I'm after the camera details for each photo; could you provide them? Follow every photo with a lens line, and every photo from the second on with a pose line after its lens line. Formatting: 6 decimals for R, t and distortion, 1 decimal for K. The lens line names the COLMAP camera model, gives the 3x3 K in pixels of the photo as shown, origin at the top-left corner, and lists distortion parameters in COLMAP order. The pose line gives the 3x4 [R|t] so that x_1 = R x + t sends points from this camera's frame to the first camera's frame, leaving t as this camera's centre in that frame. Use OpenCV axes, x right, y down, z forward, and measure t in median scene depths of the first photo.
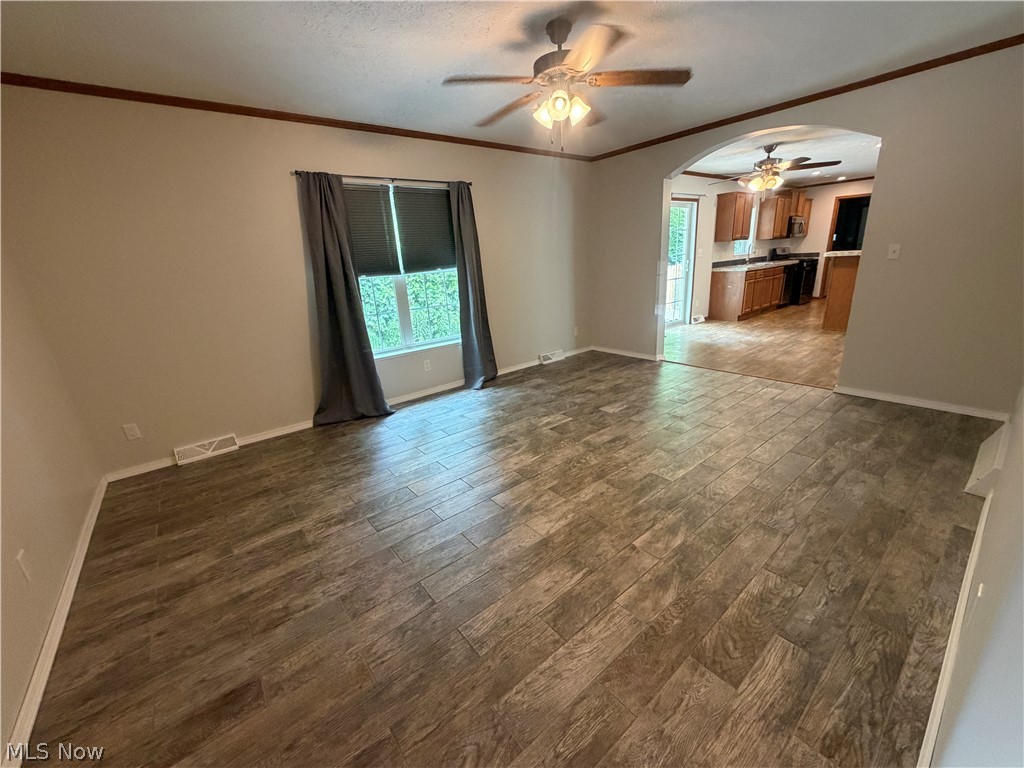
lens RADIAL K [[407.2, 0, 512.0], [0, 407.2, 384.0], [0, 0, 1]] dist [0.001292, 0.000824]
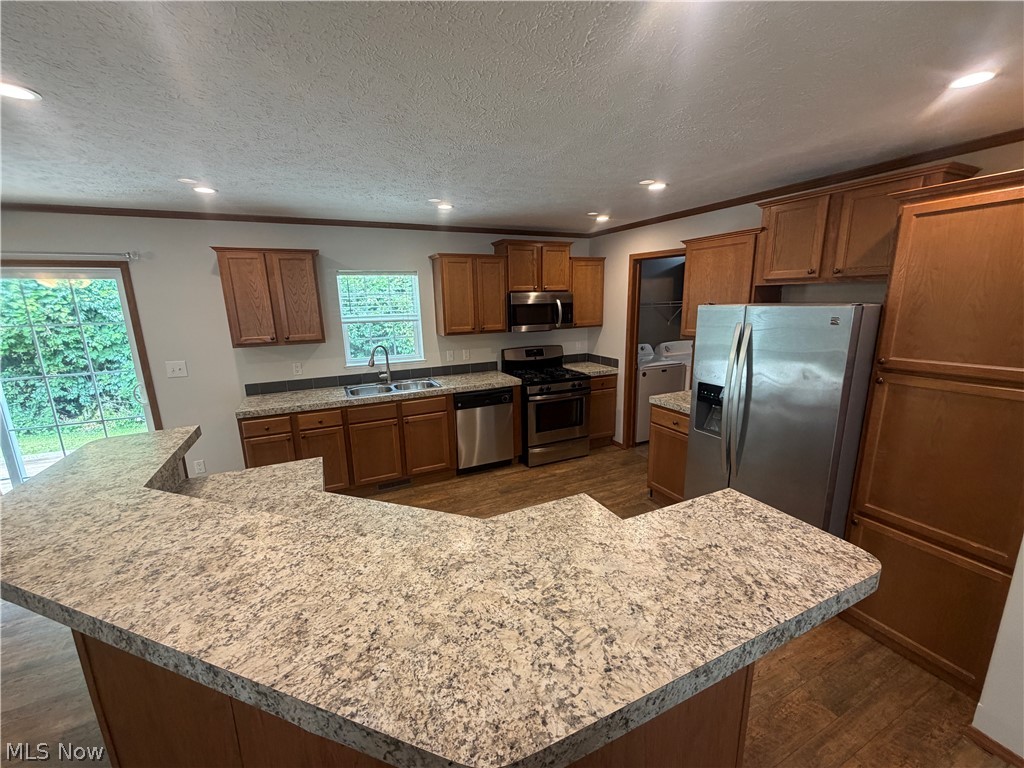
lens RADIAL K [[407.2, 0, 512.0], [0, 407.2, 384.0], [0, 0, 1]] dist [0.001292, 0.000824]
pose [[0.971303, 0.086338, -0.221620, 0.921147], [-0.104689, 0.991865, -0.072417, -0.300919], [0.213565, 0.093540, 0.972440, 0.598498]]
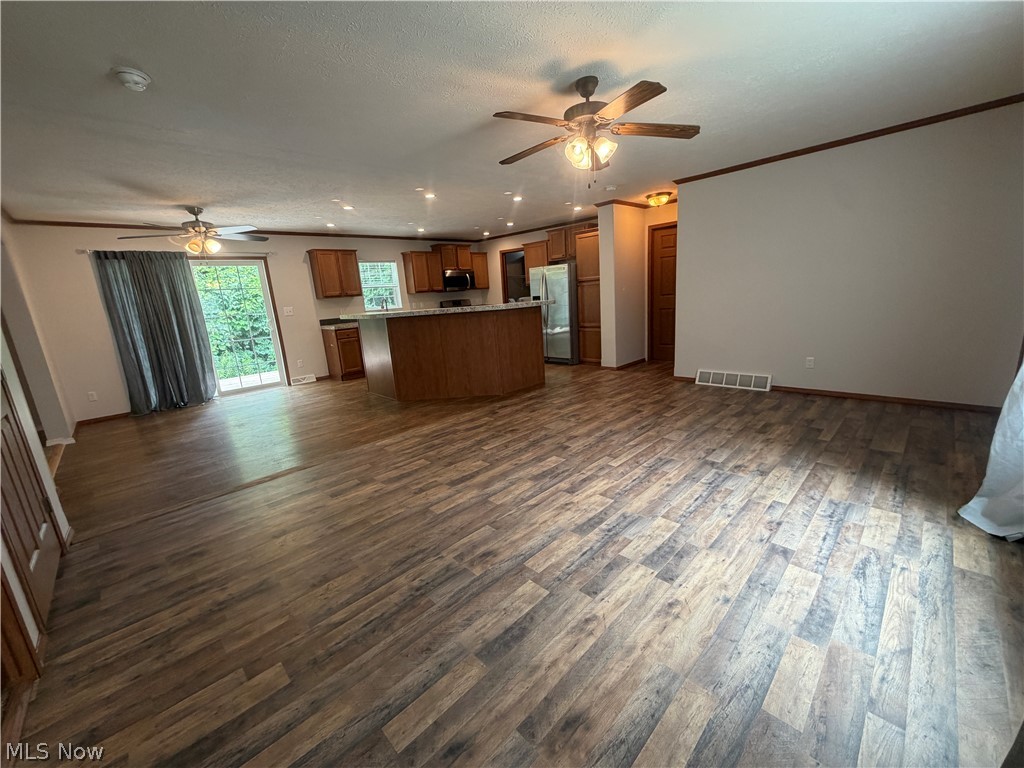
lens RADIAL K [[407.2, 0, 512.0], [0, 407.2, 384.0], [0, 0, 1]] dist [0.001292, 0.000824]
pose [[0.995126, -0.027916, 0.094579, 0.852570], [0.035769, 0.995959, -0.082379, -0.056588], [-0.091897, 0.085360, 0.992103, 0.030705]]
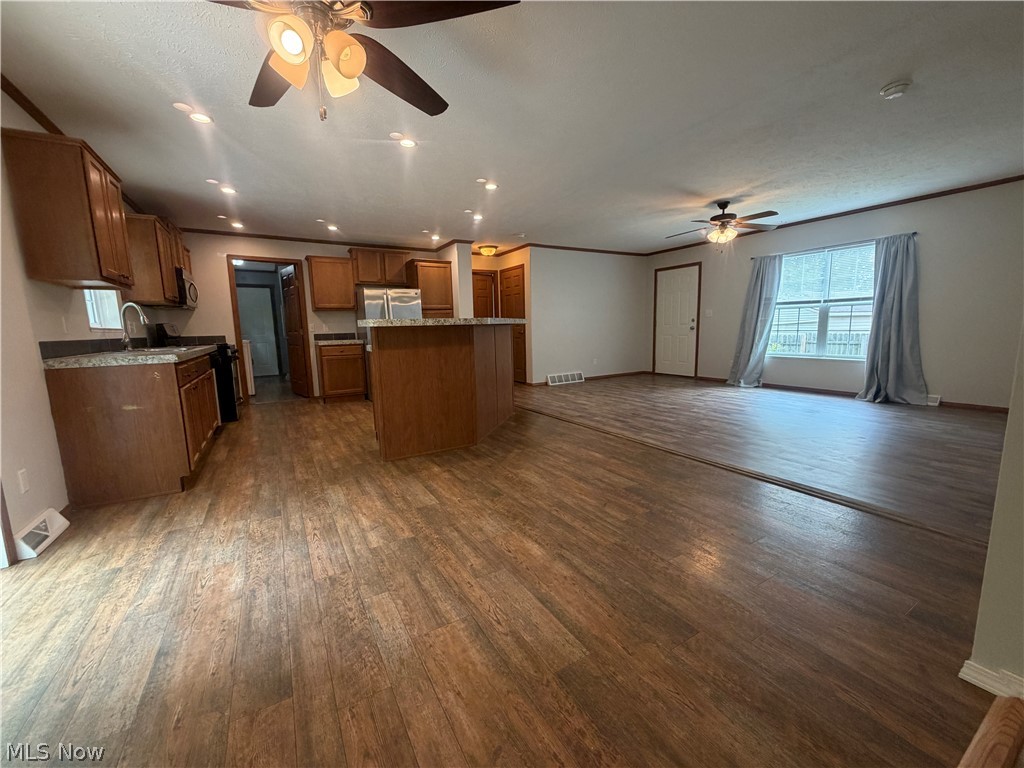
lens RADIAL K [[407.2, 0, 512.0], [0, 407.2, 384.0], [0, 0, 1]] dist [0.001292, 0.000824]
pose [[0.142485, -0.079243, 0.986620, 0.233872], [0.308789, 0.950600, 0.031755, -0.166816], [-0.940398, 0.300132, 0.159916, 0.622421]]
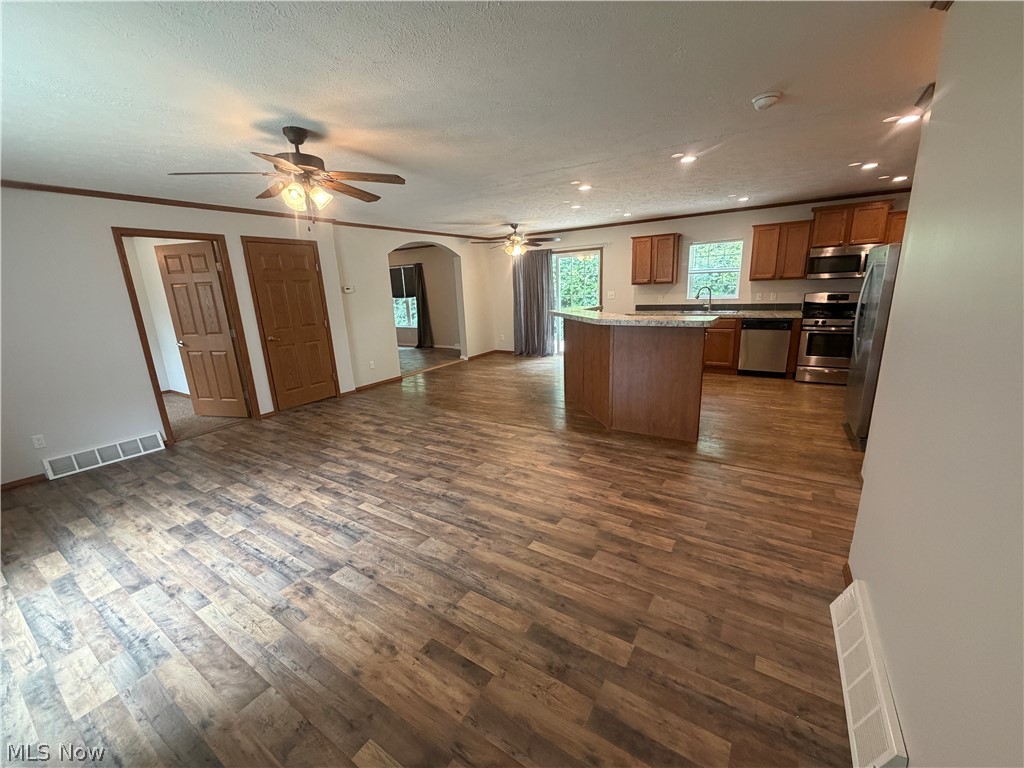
lens RADIAL K [[407.2, 0, 512.0], [0, 407.2, 384.0], [0, 0, 1]] dist [0.001292, 0.000824]
pose [[0.316776, 0.271396, -0.908844, 1.362708], [-0.259097, 0.946507, 0.192335, -0.231601], [0.912426, 0.174552, 0.370149, 0.396366]]
